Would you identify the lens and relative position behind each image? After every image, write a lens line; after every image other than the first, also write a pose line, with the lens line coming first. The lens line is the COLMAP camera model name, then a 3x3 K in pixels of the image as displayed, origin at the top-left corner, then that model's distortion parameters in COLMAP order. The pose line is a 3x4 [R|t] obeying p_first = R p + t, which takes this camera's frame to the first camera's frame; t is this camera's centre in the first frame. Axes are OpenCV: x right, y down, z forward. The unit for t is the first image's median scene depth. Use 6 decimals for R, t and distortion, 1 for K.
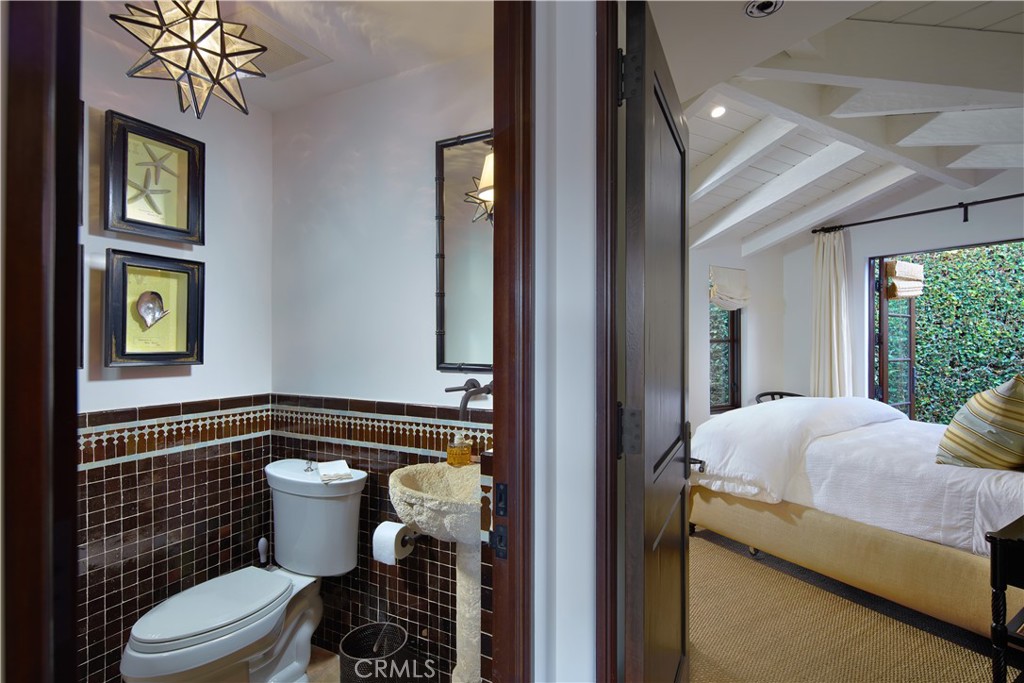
lens RADIAL K [[489.1, 0, 513.0], [0, 489.1, 339.3], [0, 0, 1]] dist [-0.000200, -0.001839]
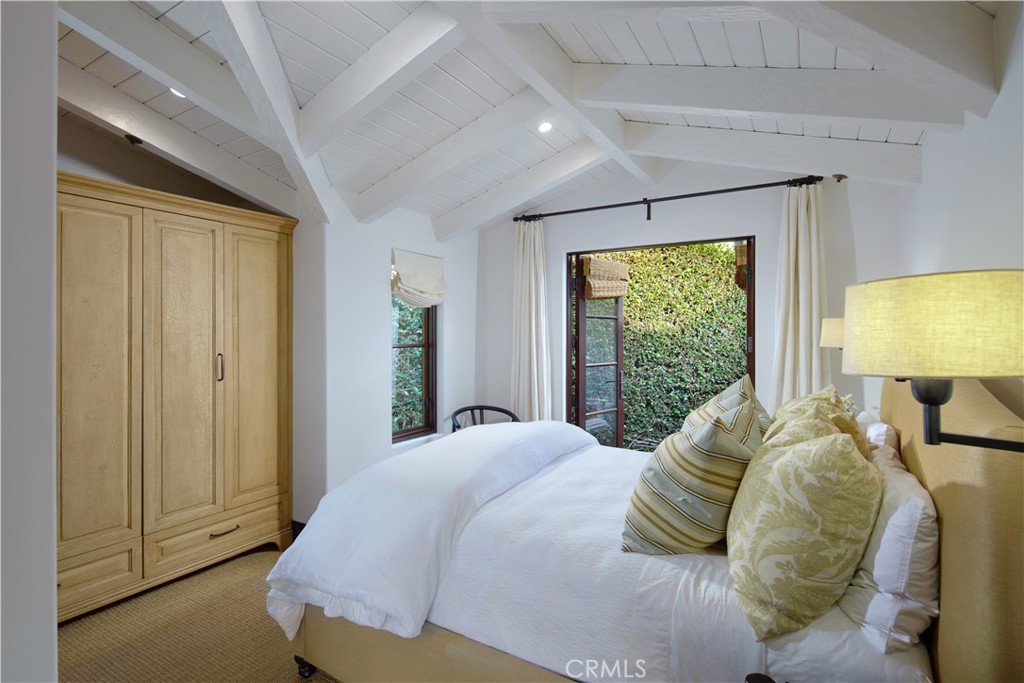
lens RADIAL K [[489.1, 0, 511.6], [0, 489.1, 337.7], [0, 0, 1]] dist [-0.000200, -0.001839]
pose [[0.884579, -0.006291, 0.466347, 0.192391], [0.001507, 0.999942, 0.010631, -0.017629], [-0.466387, -0.008701, 0.884538, 0.219453]]
